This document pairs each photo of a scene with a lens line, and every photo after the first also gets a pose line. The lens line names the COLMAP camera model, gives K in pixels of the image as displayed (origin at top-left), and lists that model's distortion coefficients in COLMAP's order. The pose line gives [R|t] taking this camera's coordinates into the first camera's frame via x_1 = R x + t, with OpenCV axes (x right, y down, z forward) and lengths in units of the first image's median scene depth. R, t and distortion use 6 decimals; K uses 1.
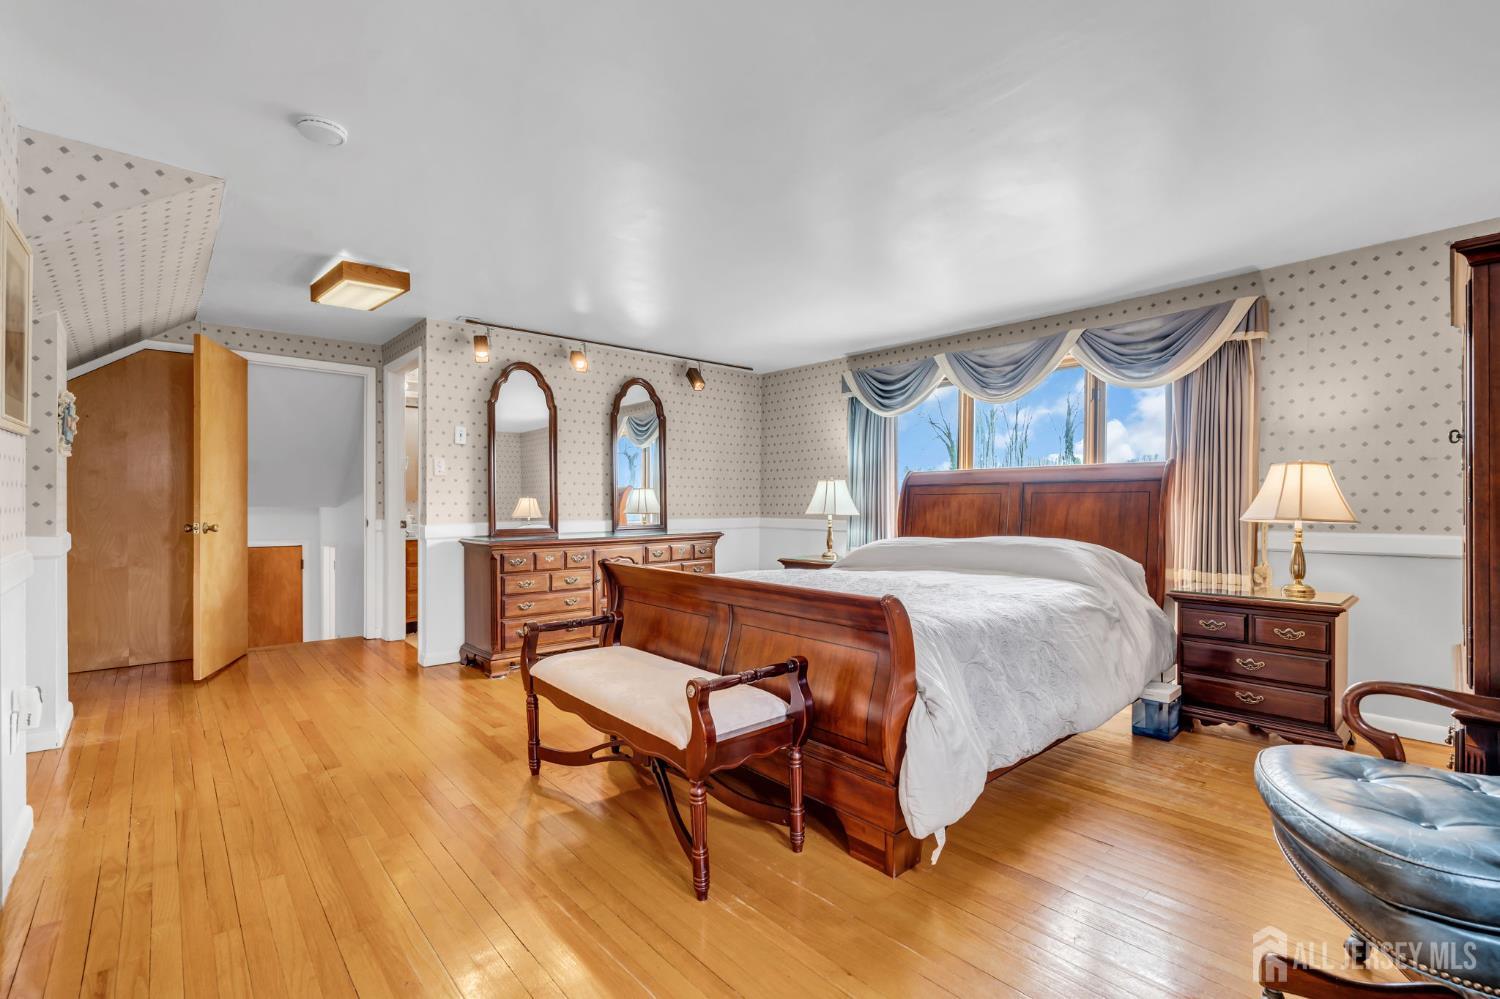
lens RADIAL K [[675.3, 0, 749.6], [0, 675.3, 498.5], [0, 0, 1]] dist [-0.003619, 0.000268]
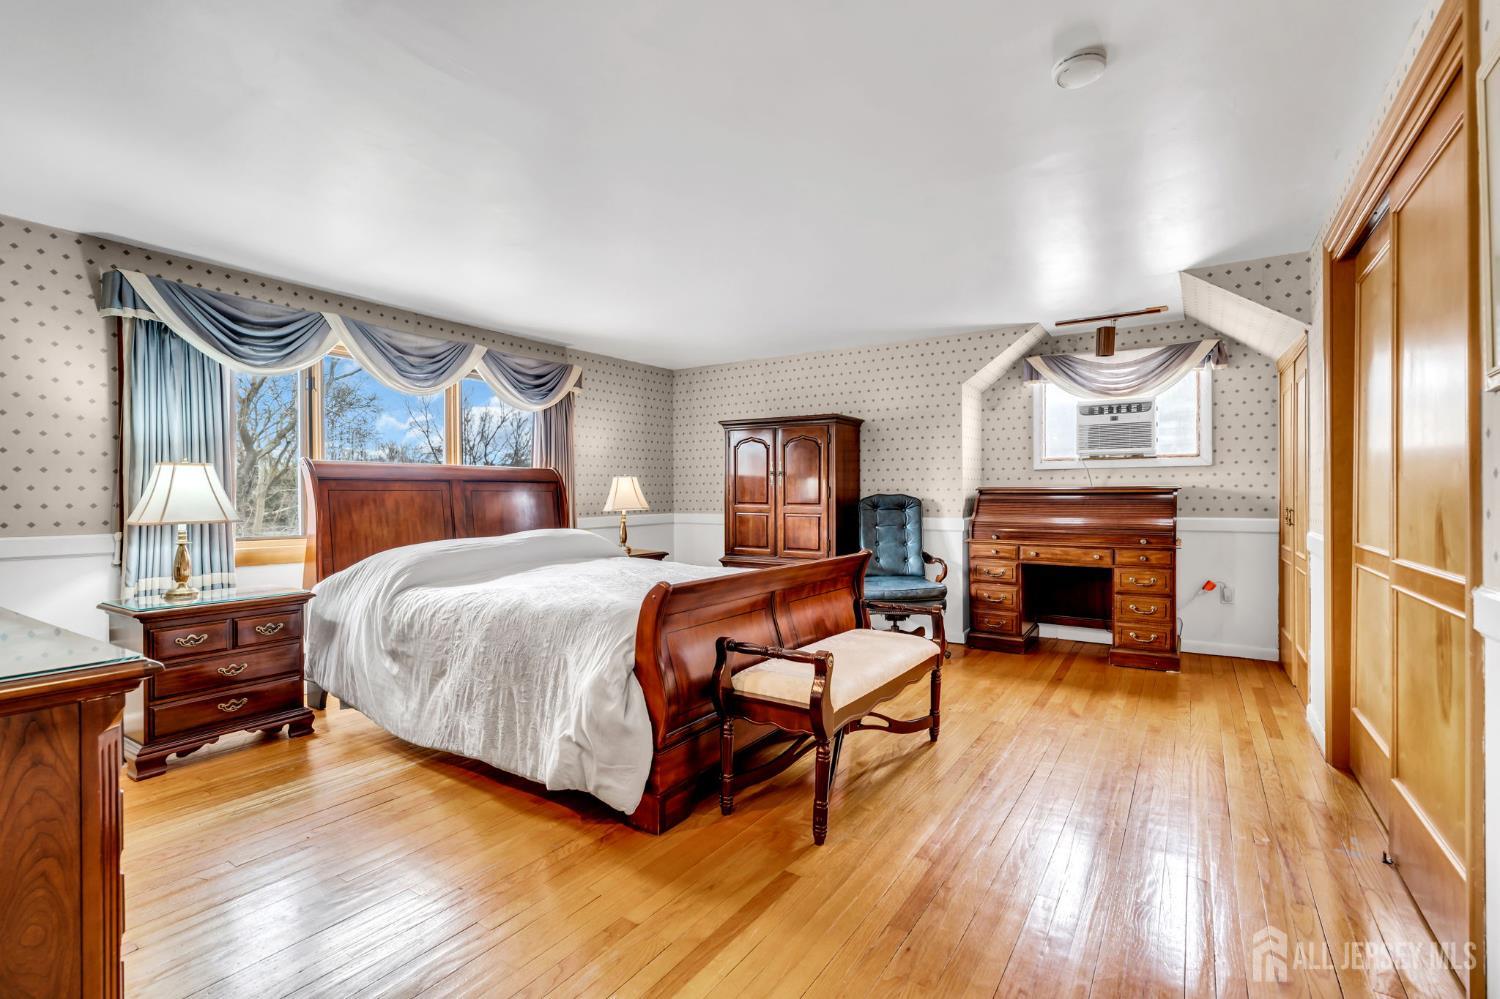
lens RADIAL K [[675.3, 0, 750.3], [0, 675.3, 503.4], [0, 0, 1]] dist [-0.003619, 0.000268]
pose [[-0.271437, 0.002298, 0.962454, -0.652312], [0.009320, 0.999957, 0.000242, 0.014336], [-0.962411, 0.009036, -0.271446, 0.797515]]
